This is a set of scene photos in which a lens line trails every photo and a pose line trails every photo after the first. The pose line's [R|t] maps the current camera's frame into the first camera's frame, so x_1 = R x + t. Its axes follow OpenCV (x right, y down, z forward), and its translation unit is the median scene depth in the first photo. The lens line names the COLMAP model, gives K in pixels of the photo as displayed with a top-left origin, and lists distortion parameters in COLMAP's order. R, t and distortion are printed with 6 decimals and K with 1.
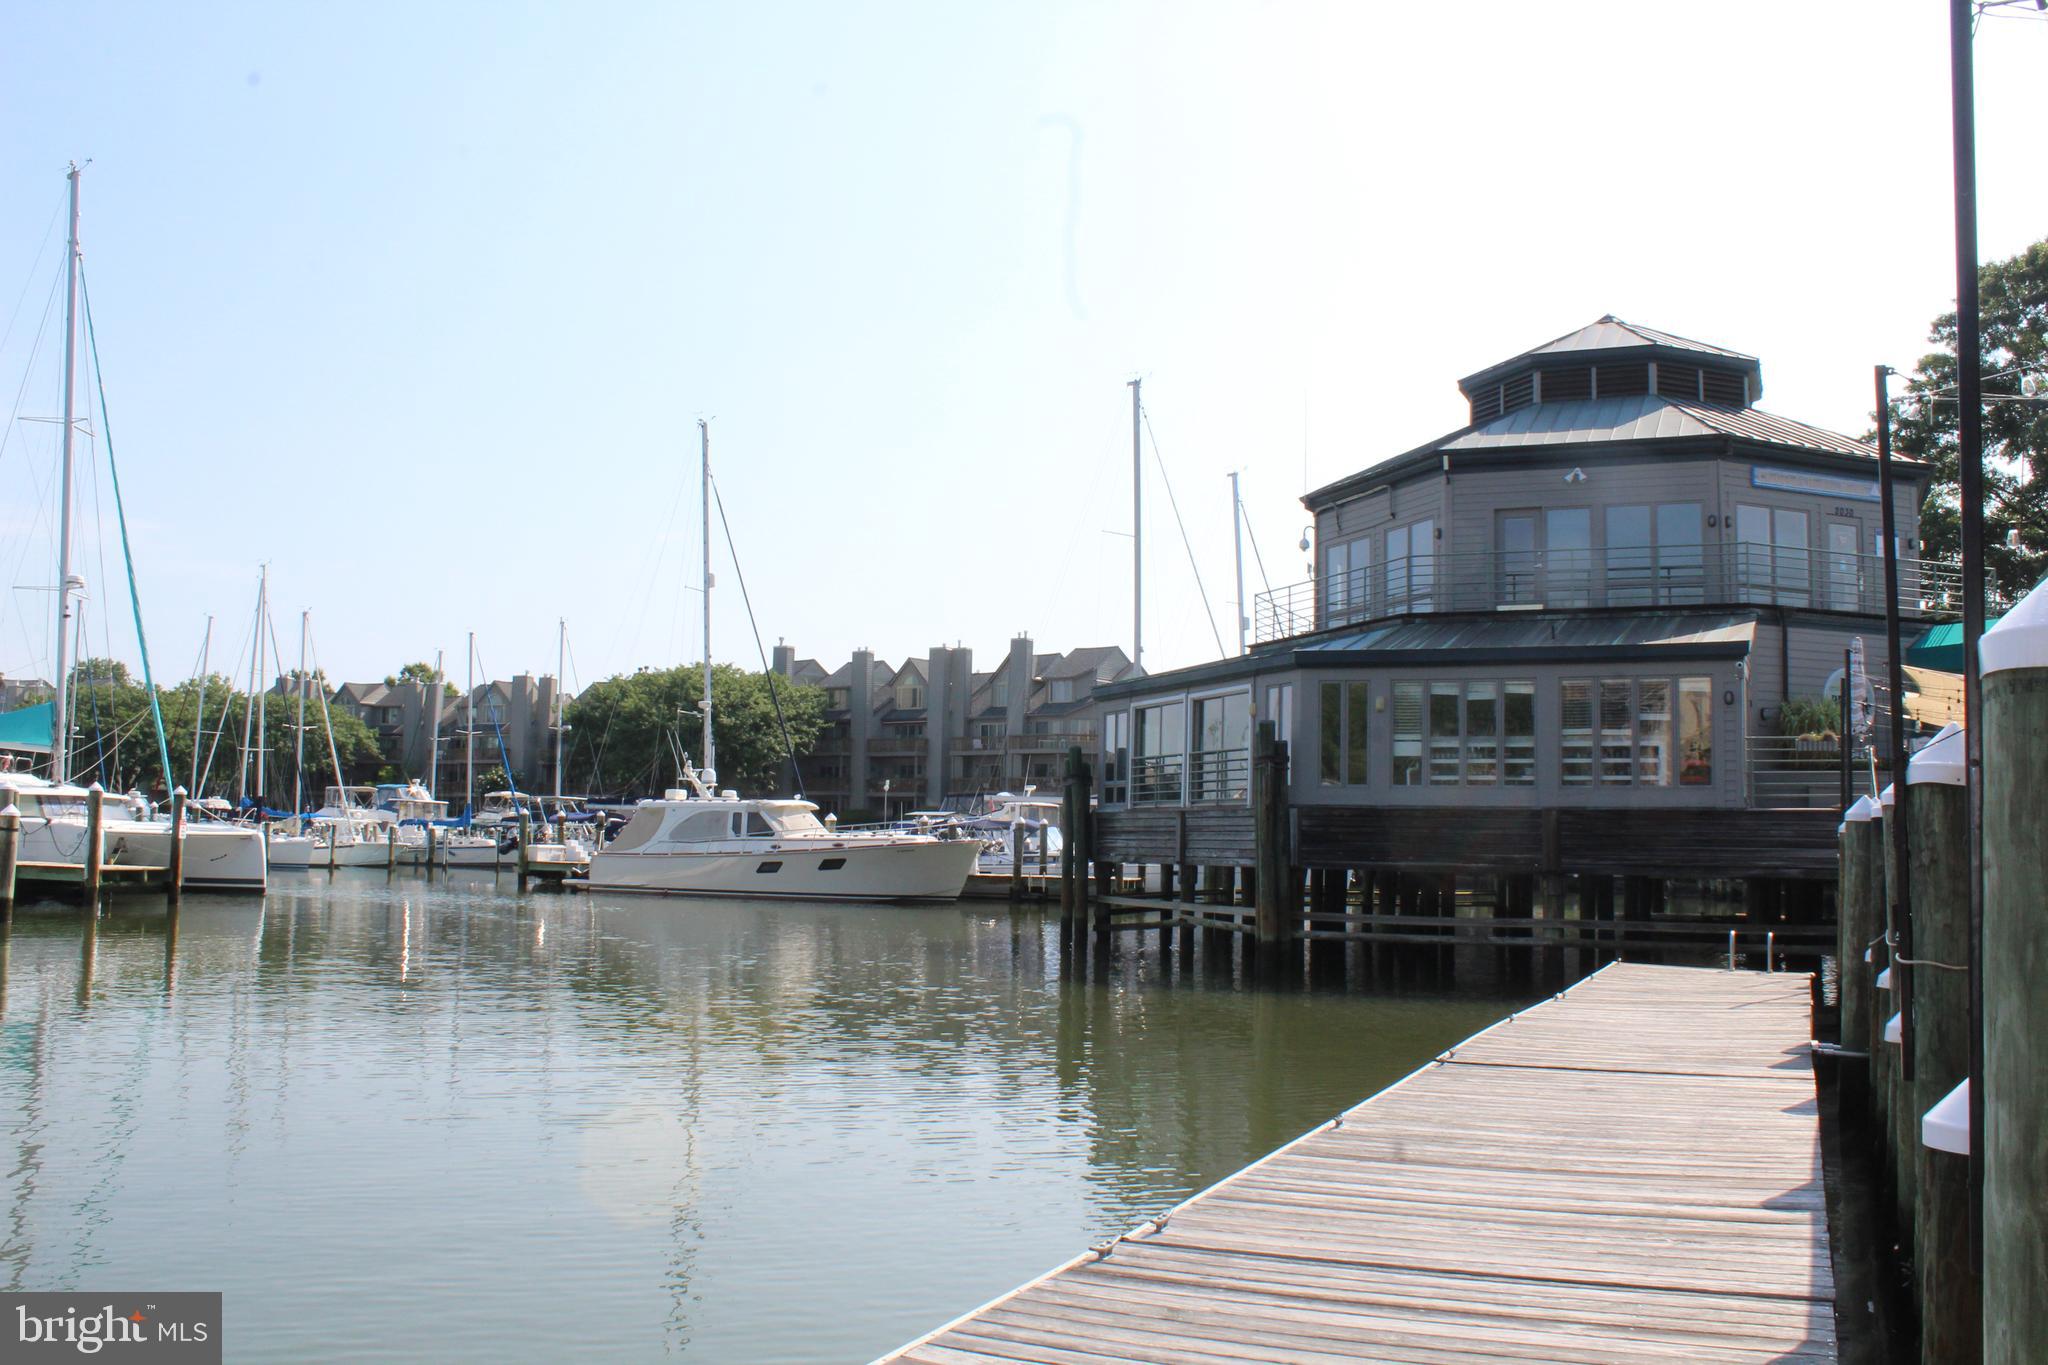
lens RADIAL K [[1912.0, 0, 1035.8], [0, 1912.0, 659.6], [0, 0, 1]] dist [-0.132040, 0.171192]
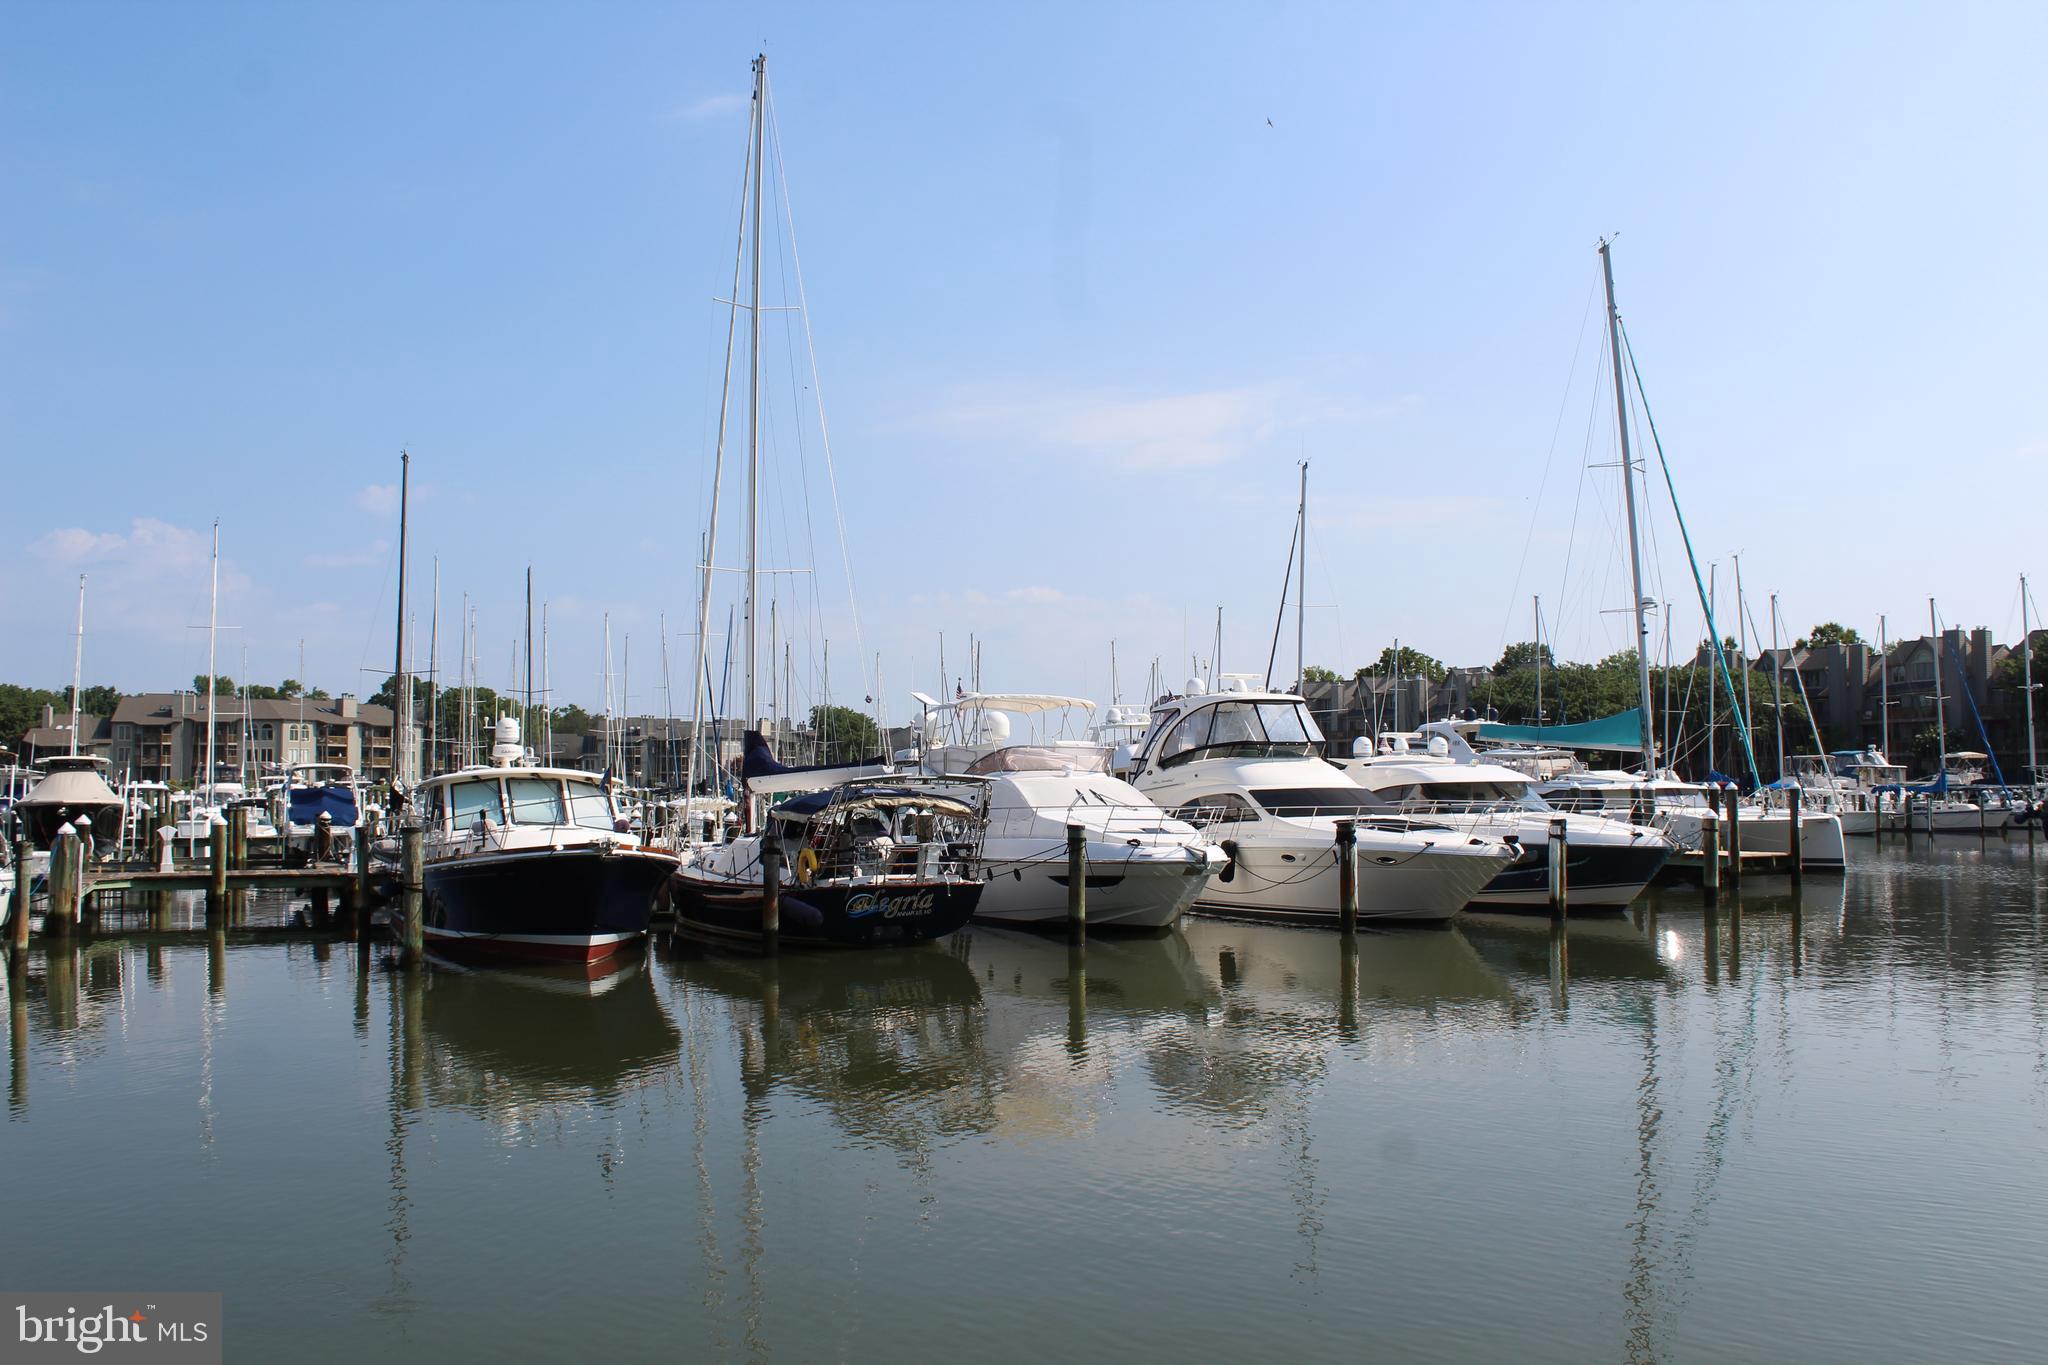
lens RADIAL K [[1912.0, 0, 1035.8], [0, 1912.0, 659.6], [0, 0, 1]] dist [-0.132040, 0.171192]
pose [[0.766093, -0.068106, -0.639111, -0.090550], [0.082995, 0.996527, -0.006708, -0.042325], [0.637349, -0.047904, 0.769085, -0.188138]]
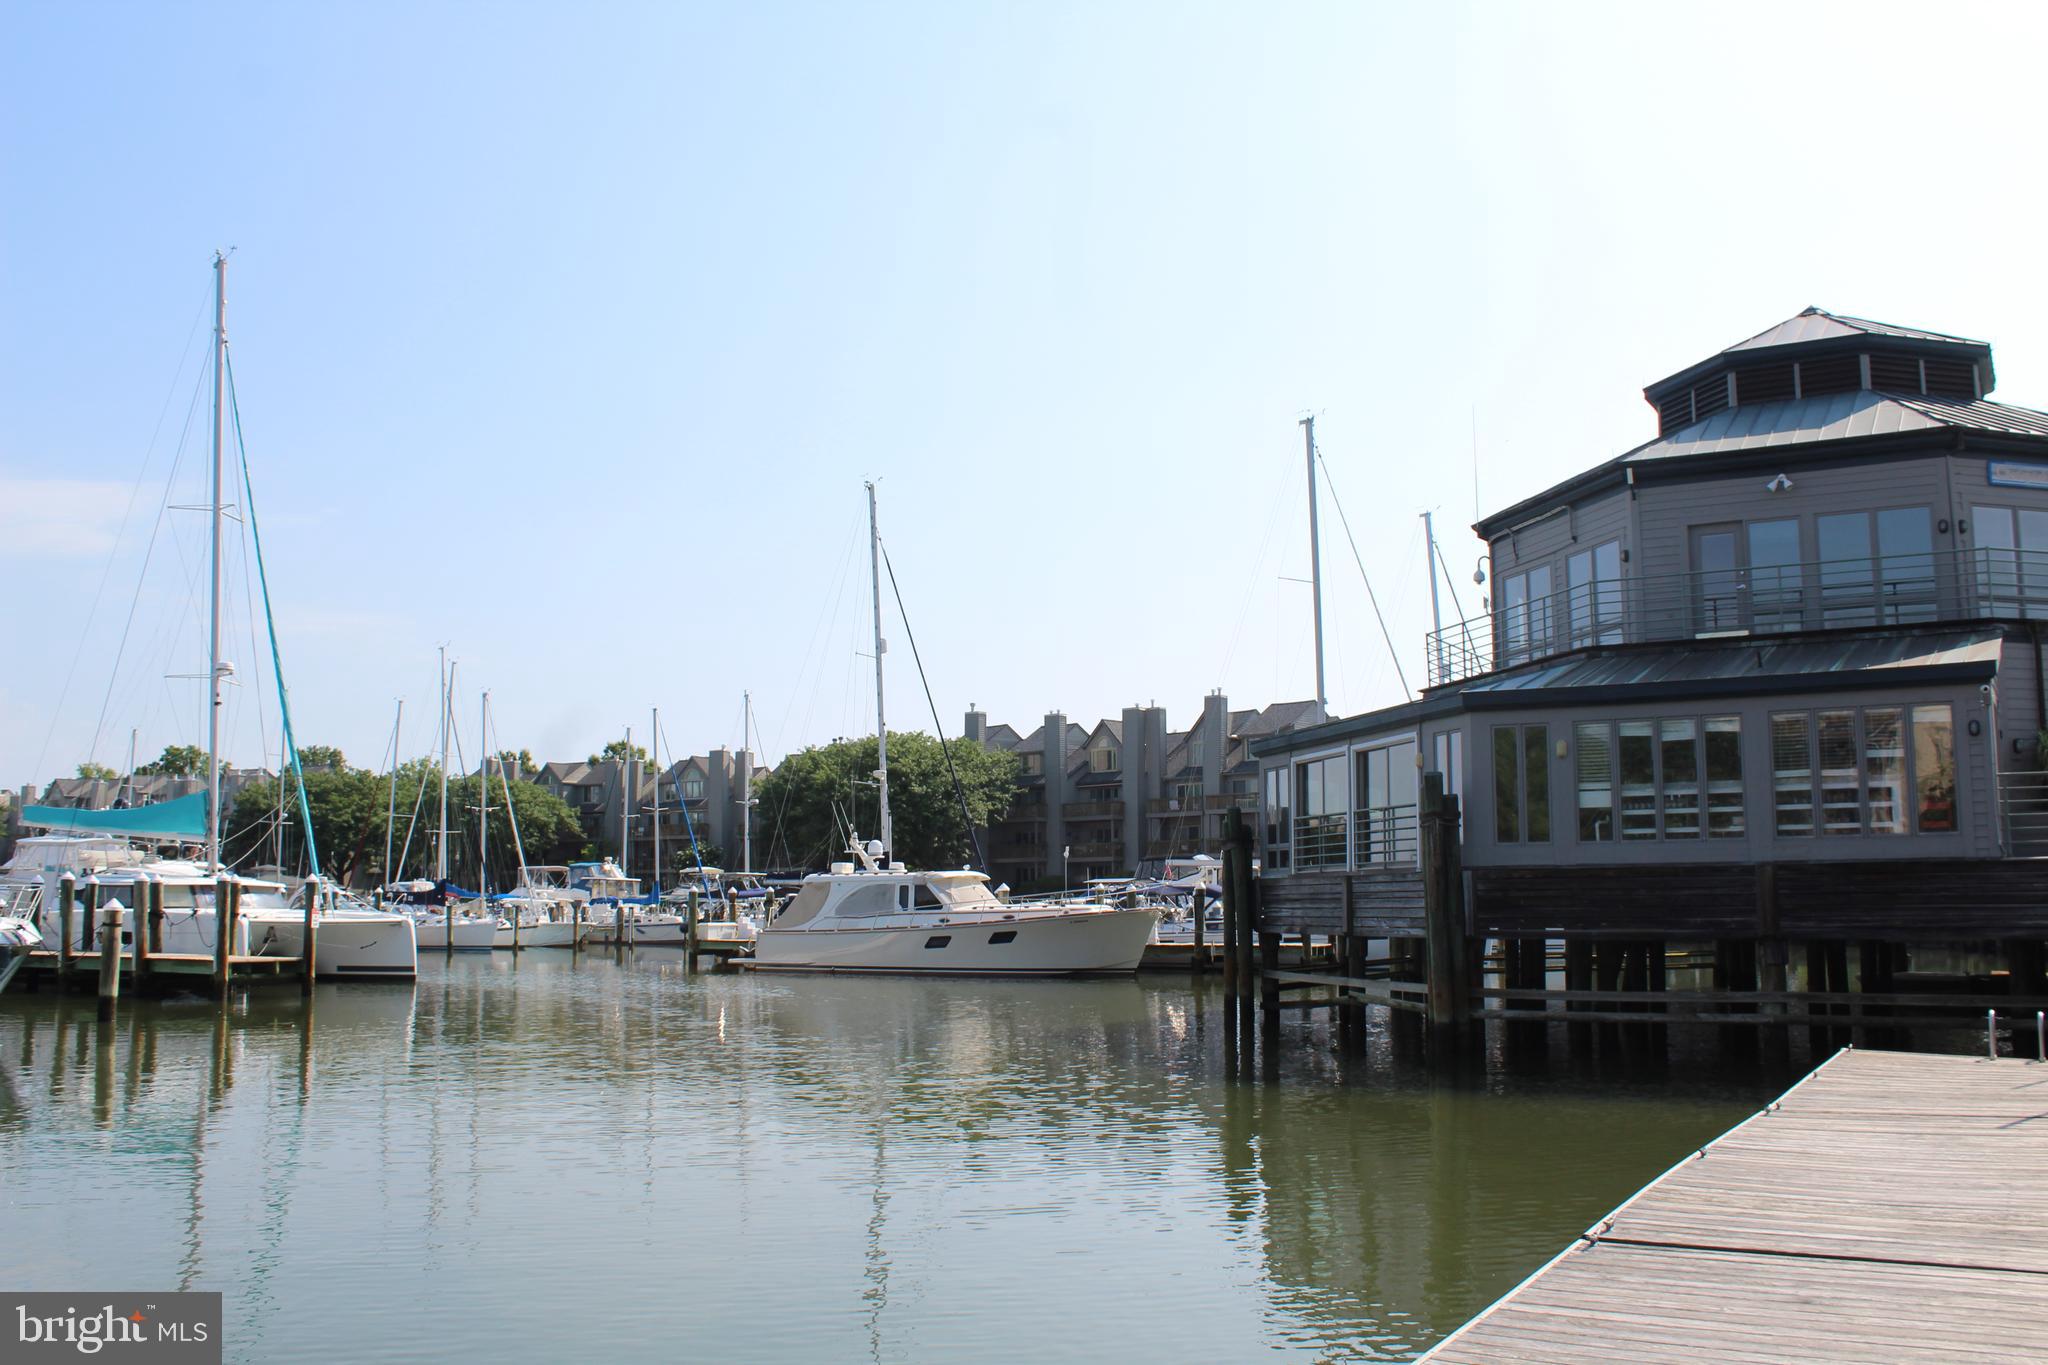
lens RADIAL K [[1912.0, 0, 1035.8], [0, 1912.0, 659.6], [0, 0, 1]] dist [-0.132040, 0.171192]
pose [[0.993455, -0.037038, -0.108052, 0.028510], [0.033523, 0.998854, -0.034173, 0.002998], [0.109194, 0.030327, 0.993558, 0.082861]]
